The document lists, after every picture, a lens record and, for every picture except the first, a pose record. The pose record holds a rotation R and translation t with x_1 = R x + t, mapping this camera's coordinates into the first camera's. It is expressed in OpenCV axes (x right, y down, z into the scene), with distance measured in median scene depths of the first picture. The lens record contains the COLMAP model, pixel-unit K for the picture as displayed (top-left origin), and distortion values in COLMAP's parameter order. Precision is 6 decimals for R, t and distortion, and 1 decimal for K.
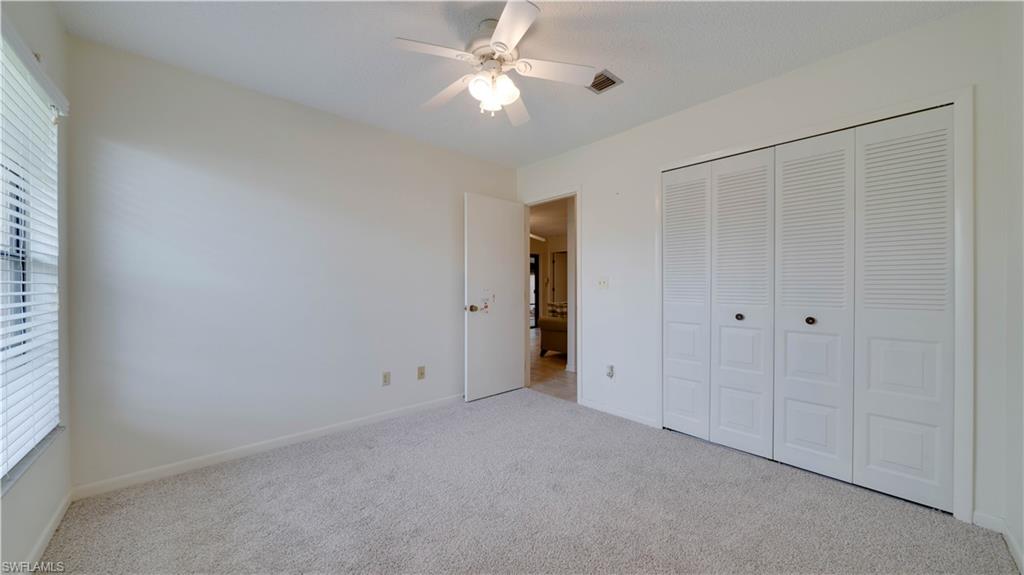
lens RADIAL K [[360.3, 0, 507.5], [0, 360.3, 291.3], [0, 0, 1]] dist [-0.001101, -0.000002]
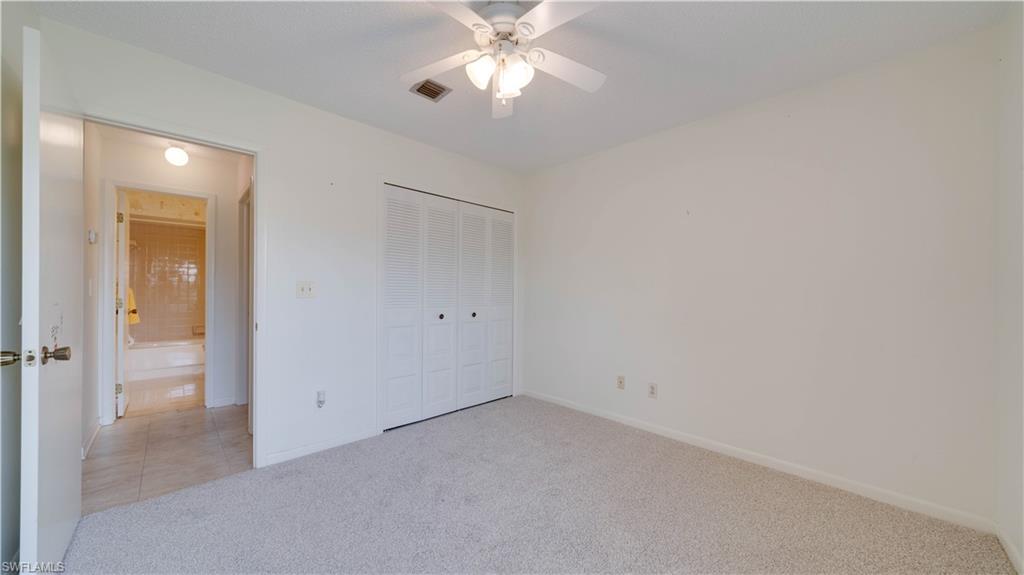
lens RADIAL K [[360.3, 0, 507.5], [0, 360.3, 291.3], [0, 0, 1]] dist [-0.001101, -0.000002]
pose [[-0.050000, 0.005826, 0.998732, -0.723250], [0.016399, 0.999853, -0.005011, -0.009993], [-0.998615, 0.016127, -0.050088, 0.819246]]
